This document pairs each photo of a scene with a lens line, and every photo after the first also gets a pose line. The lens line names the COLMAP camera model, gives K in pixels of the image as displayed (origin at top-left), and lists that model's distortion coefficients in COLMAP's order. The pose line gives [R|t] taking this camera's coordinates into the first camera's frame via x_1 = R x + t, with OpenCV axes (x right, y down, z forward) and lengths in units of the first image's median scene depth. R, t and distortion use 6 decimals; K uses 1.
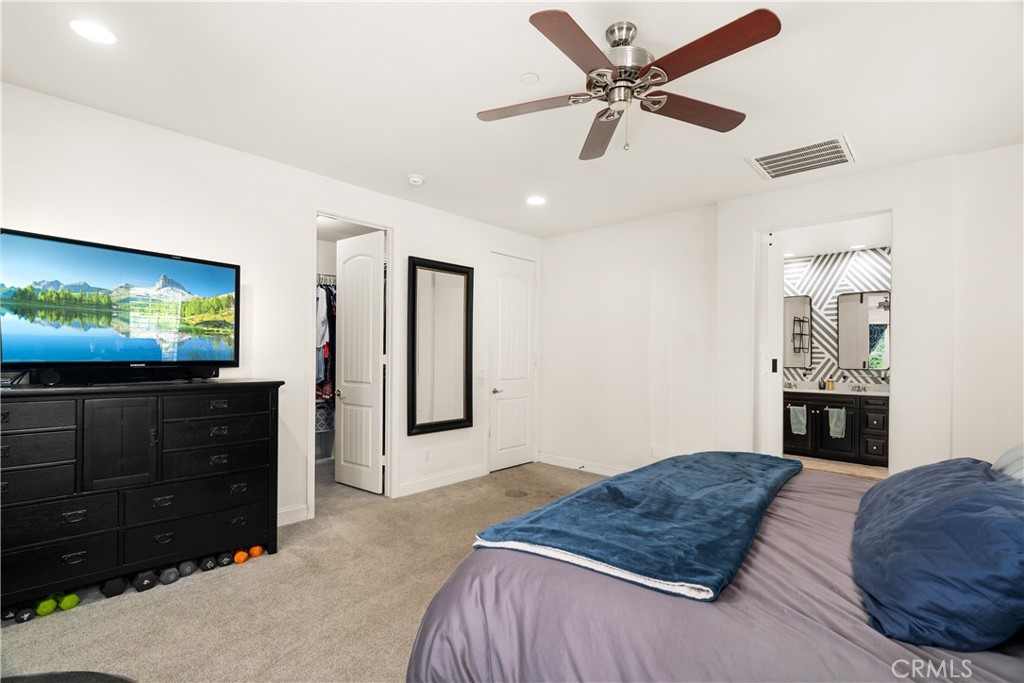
lens RADIAL K [[480.5, 0, 510.3], [0, 480.5, 356.7], [0, 0, 1]] dist [-0.002483, 0.000586]
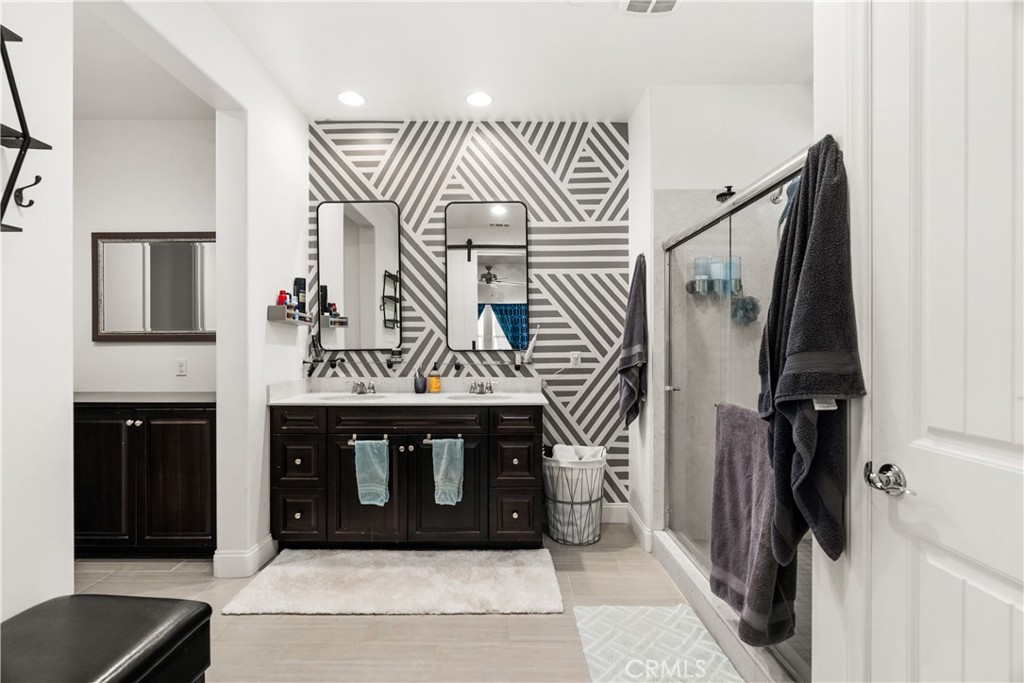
lens RADIAL K [[480.5, 0, 511.5], [0, 480.5, 345.8], [0, 0, 1]] dist [-0.002483, 0.000586]
pose [[0.731812, -0.010288, 0.681429, 0.386003], [0.007215, 0.999947, 0.007348, 0.017132], [-0.681469, -0.000461, 0.731847, 0.580380]]
